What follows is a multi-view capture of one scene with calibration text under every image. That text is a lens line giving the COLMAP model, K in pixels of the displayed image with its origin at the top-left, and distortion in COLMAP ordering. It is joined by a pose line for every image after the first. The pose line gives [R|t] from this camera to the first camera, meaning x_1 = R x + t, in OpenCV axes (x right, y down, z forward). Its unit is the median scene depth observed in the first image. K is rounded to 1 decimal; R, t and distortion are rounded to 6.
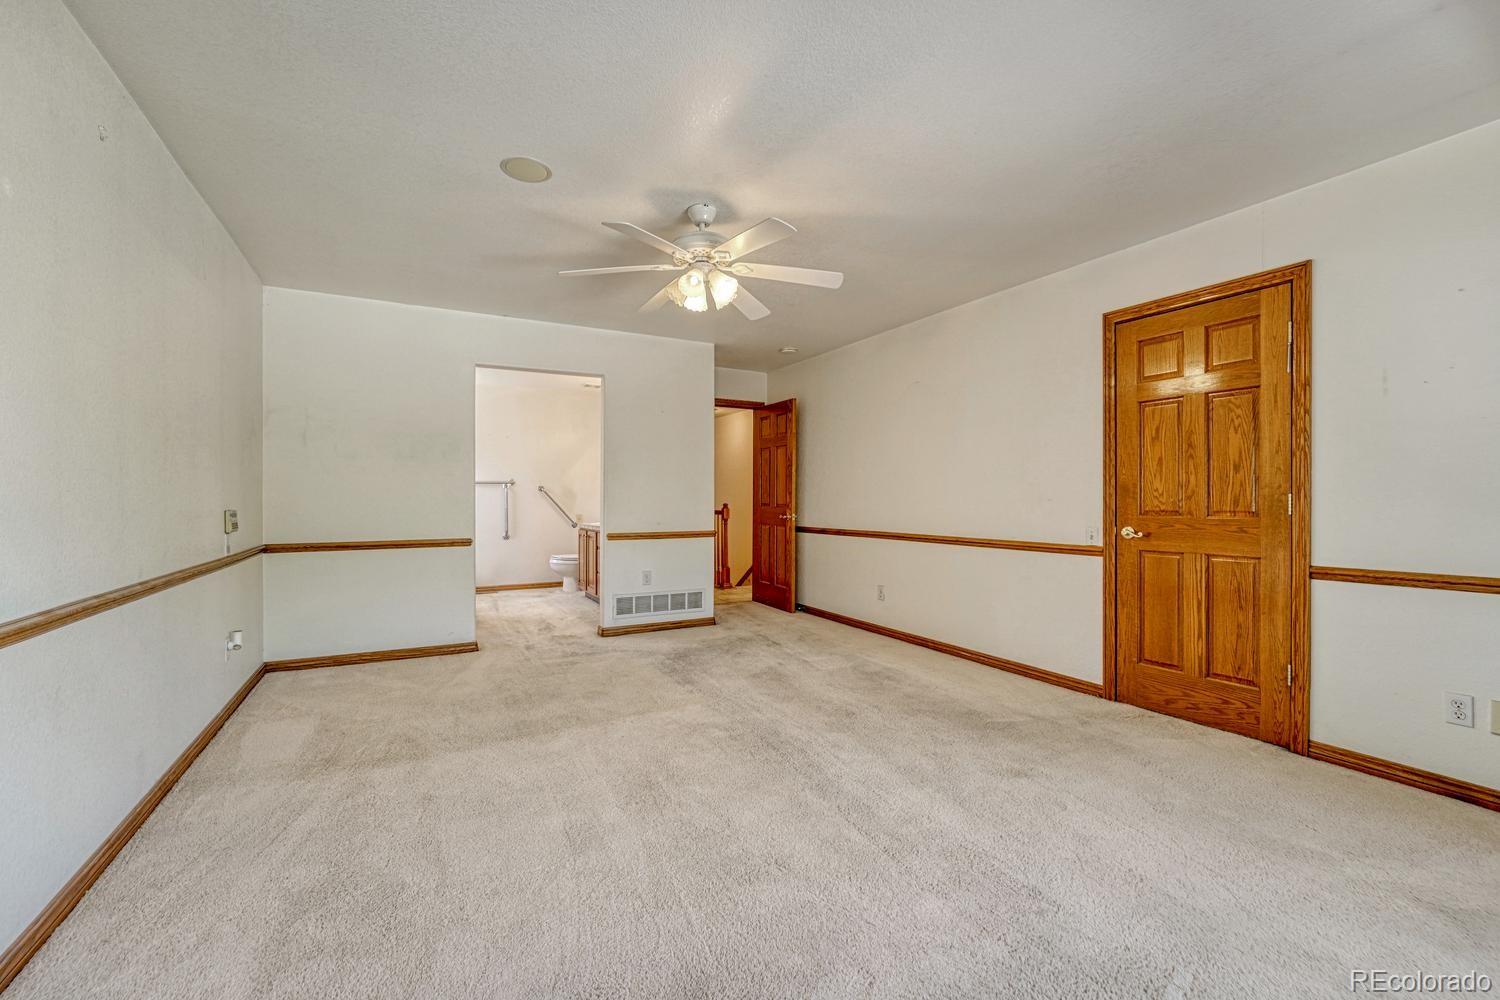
lens RADIAL K [[620.8, 0, 750.0], [0, 620.8, 500.0], [0, 0, 1]] dist [-0.001271, 0.000020]
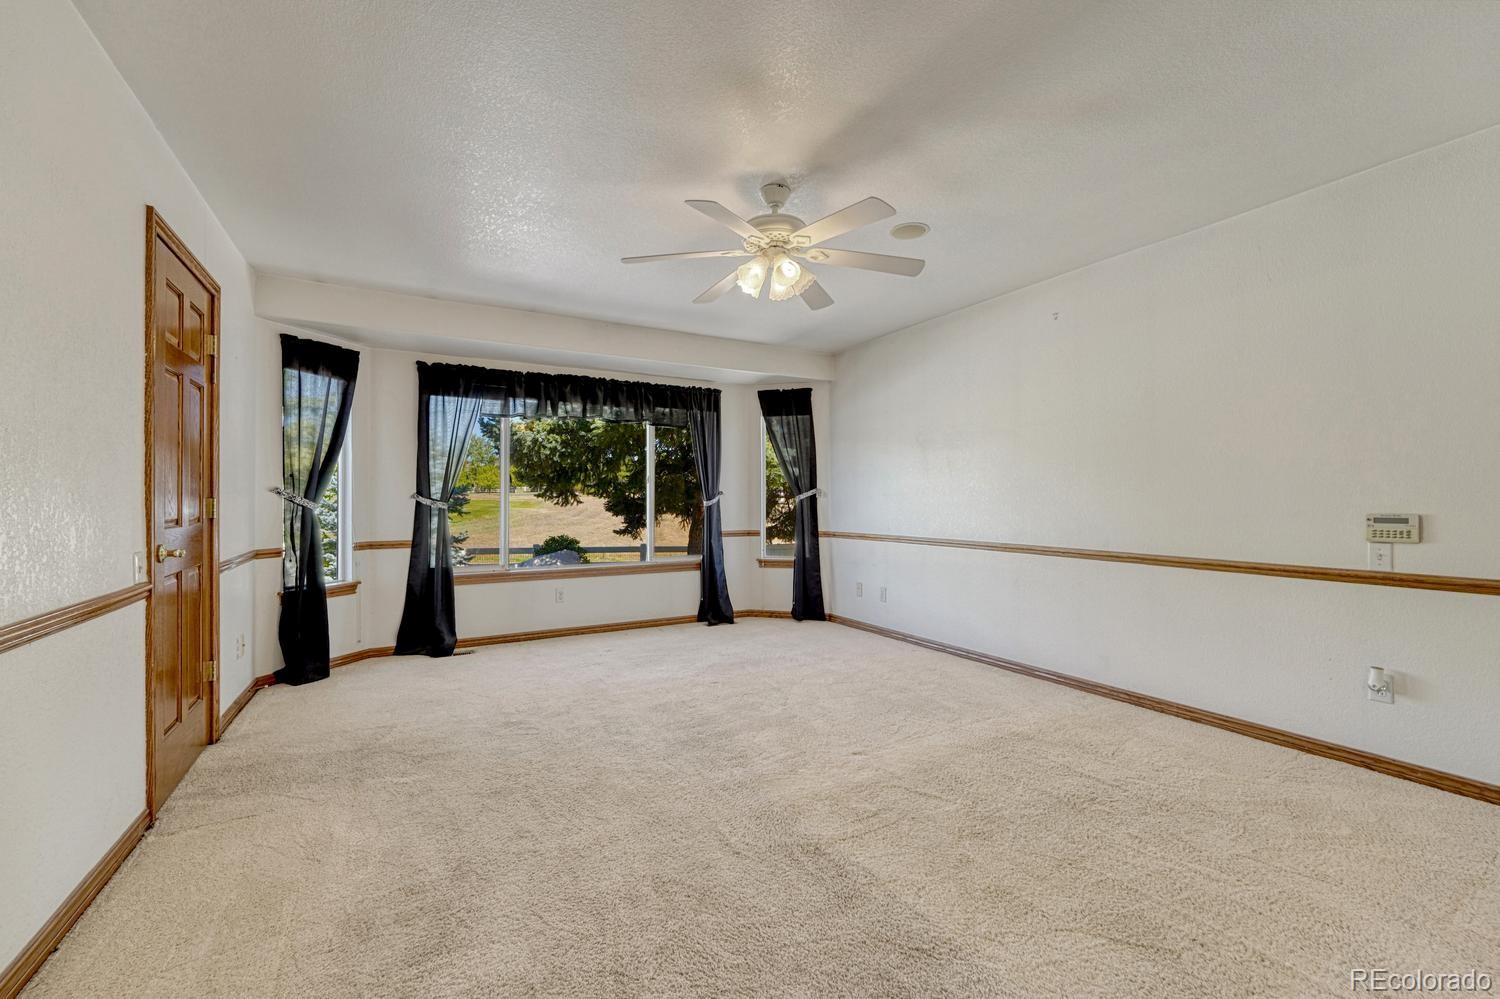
lens RADIAL K [[620.8, 0, 750.0], [0, 620.8, 499.5], [0, 0, 1]] dist [-0.001271, 0.000020]
pose [[-0.999977, 0.006577, -0.001338, -0.030357], [0.006576, 0.999978, 0.000734, -0.002482], [0.001343, 0.000725, -0.999999, 1.646680]]
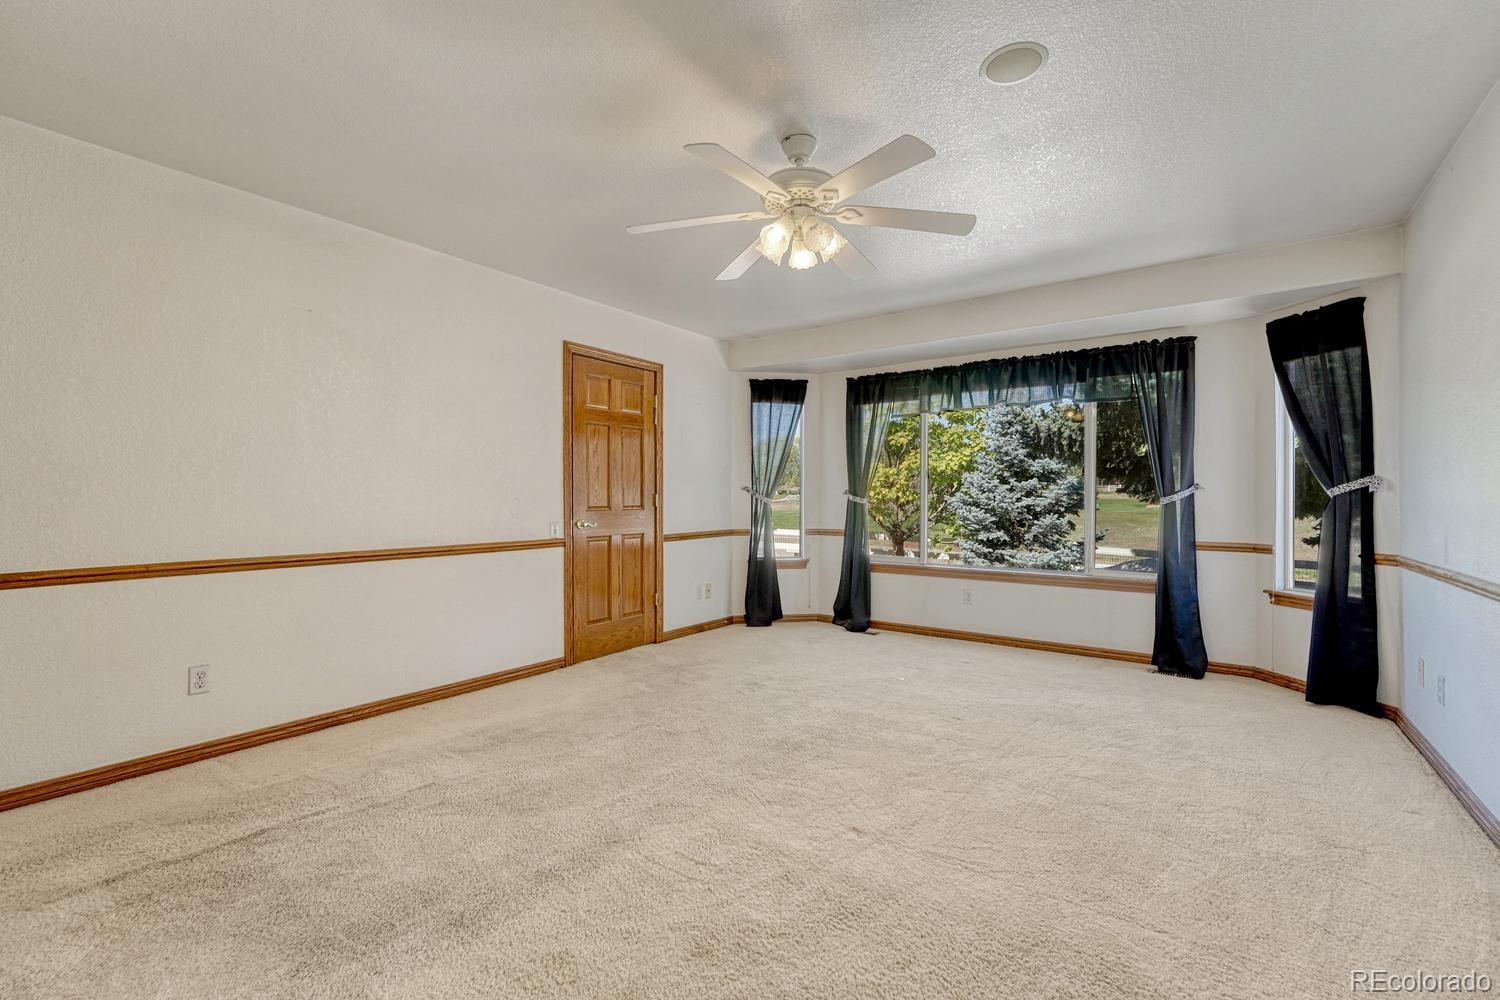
lens RADIAL K [[636.6, 0, 753.8], [0, 636.6, 494.9], [0, 0, 1]] dist [-0.001944, -0.000008]
pose [[-0.418856, 0.006635, 0.908028, -0.688738], [0.002709, 0.999978, -0.006057, 0.001805], [-0.908049, -0.000077, -0.418865, 1.201621]]
